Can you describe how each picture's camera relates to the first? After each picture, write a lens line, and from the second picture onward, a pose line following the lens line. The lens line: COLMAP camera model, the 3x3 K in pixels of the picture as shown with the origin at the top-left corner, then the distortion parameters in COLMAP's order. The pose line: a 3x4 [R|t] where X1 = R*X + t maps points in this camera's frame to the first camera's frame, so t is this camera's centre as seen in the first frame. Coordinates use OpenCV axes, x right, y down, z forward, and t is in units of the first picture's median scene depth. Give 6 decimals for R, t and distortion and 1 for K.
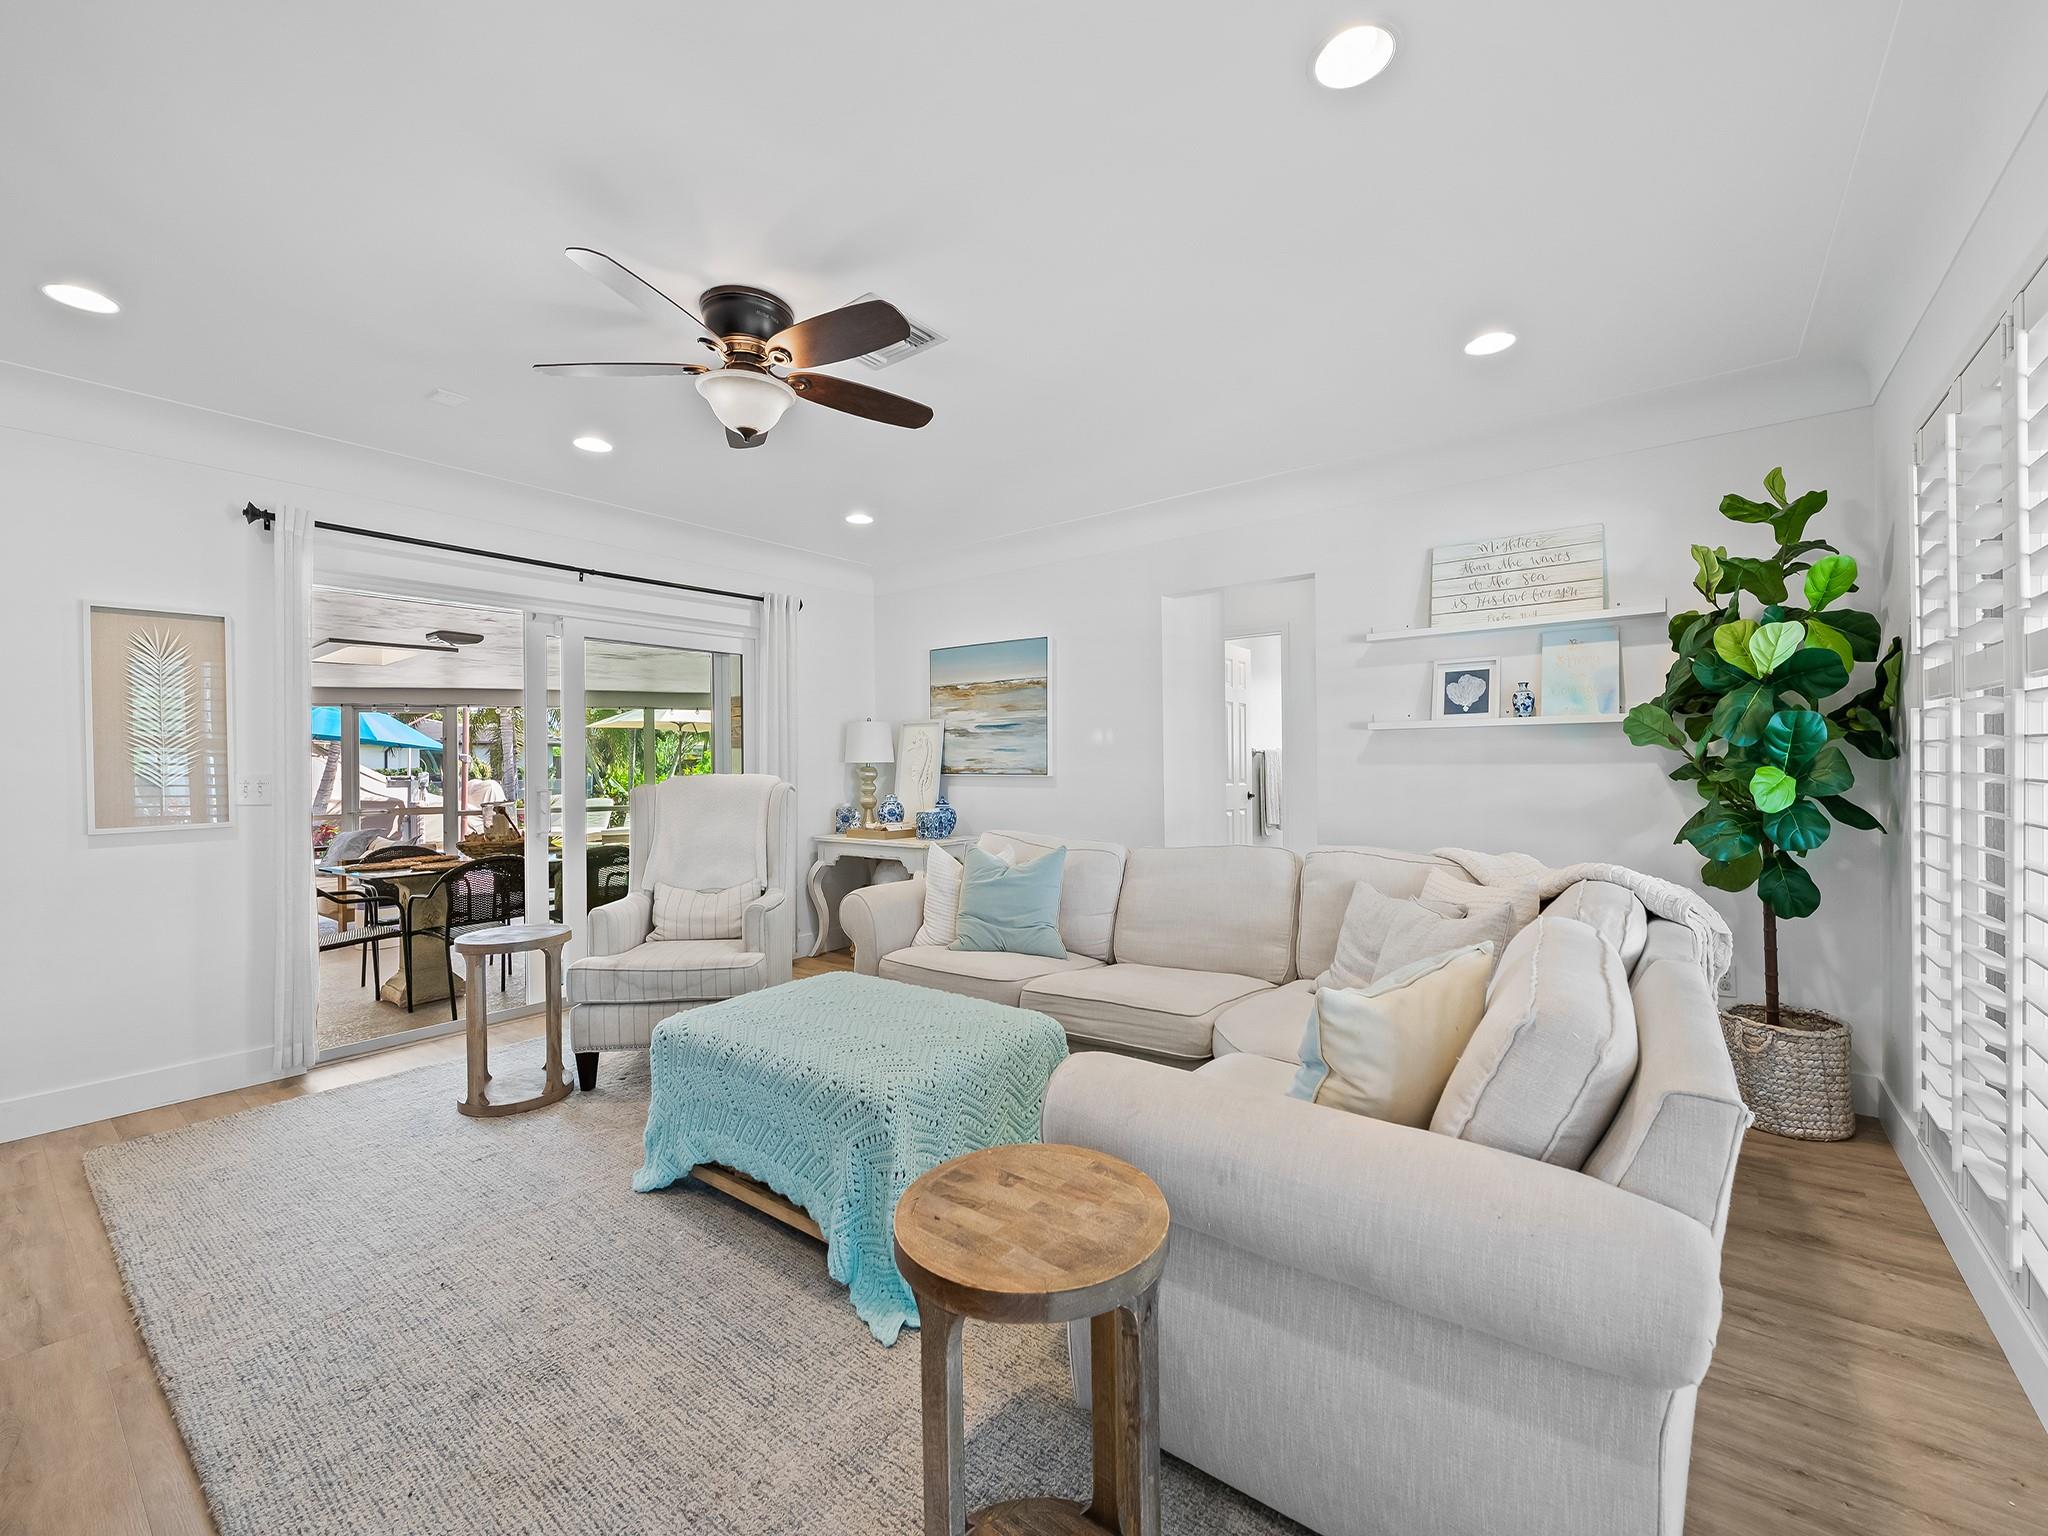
lens RADIAL K [[830.7, 0, 1024.0], [0, 830.7, 768.0], [0, 0, 1]] dist [-0.001578, -0.003233]
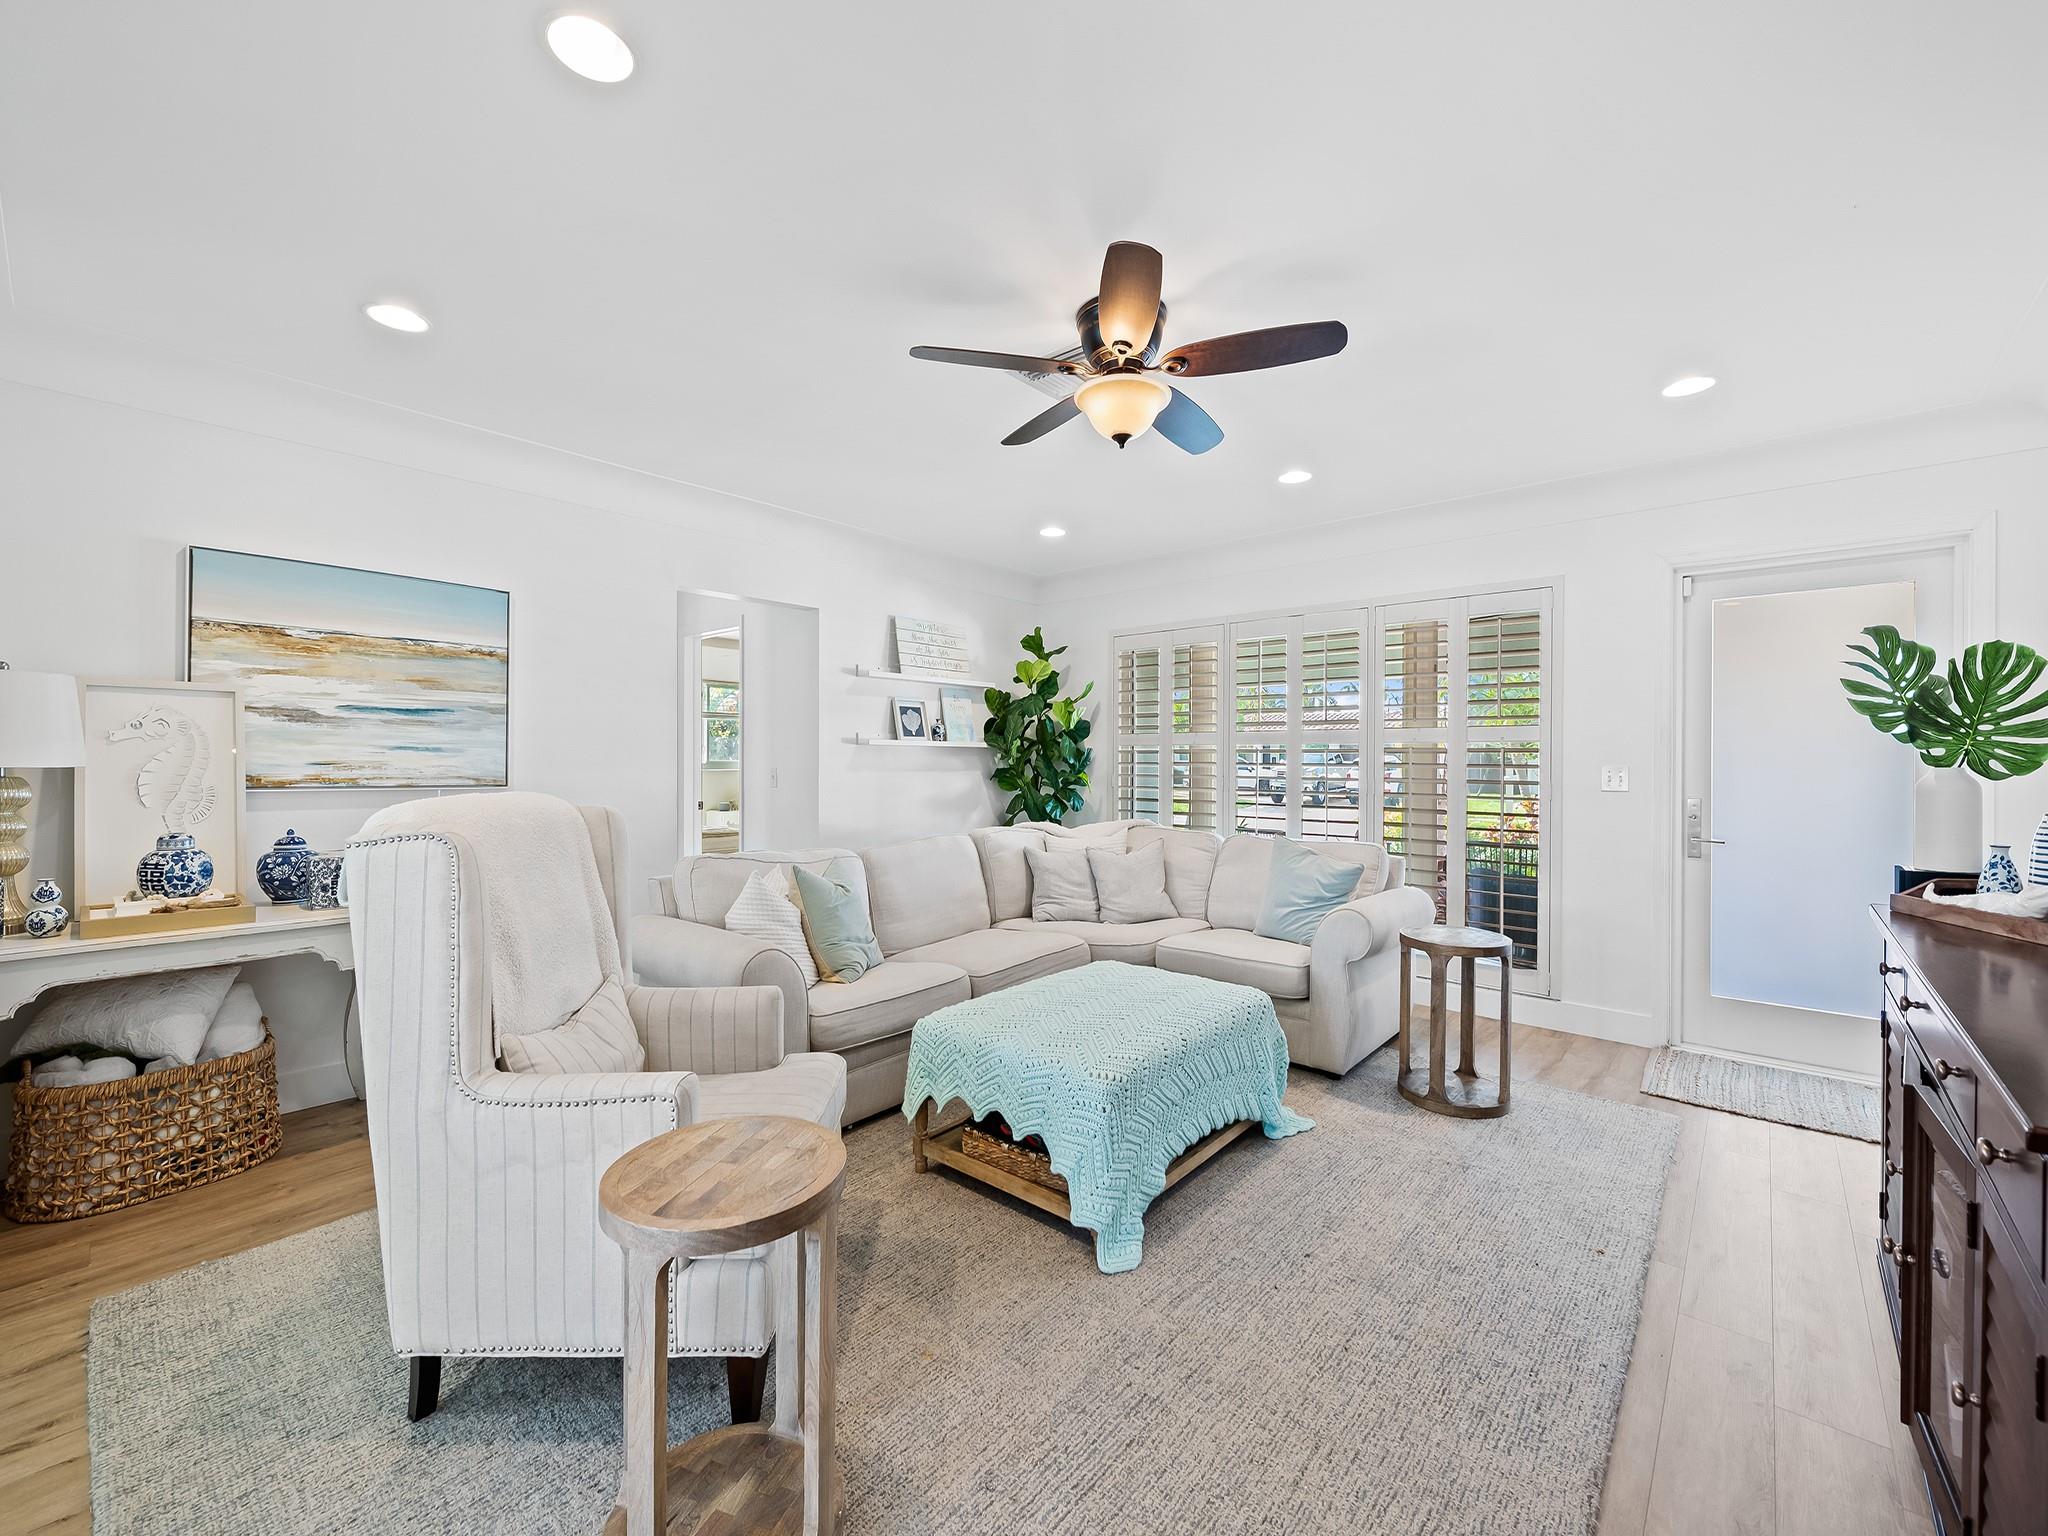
lens RADIAL K [[830.7, 0, 1024.0], [0, 830.7, 768.0], [0, 0, 1]] dist [-0.001578, -0.003233]
pose [[0.059740, 0.011666, 0.998146, -0.647749], [0.013038, 0.999837, -0.012466, 0.006904], [-0.998129, 0.013758, 0.059578, 0.520554]]
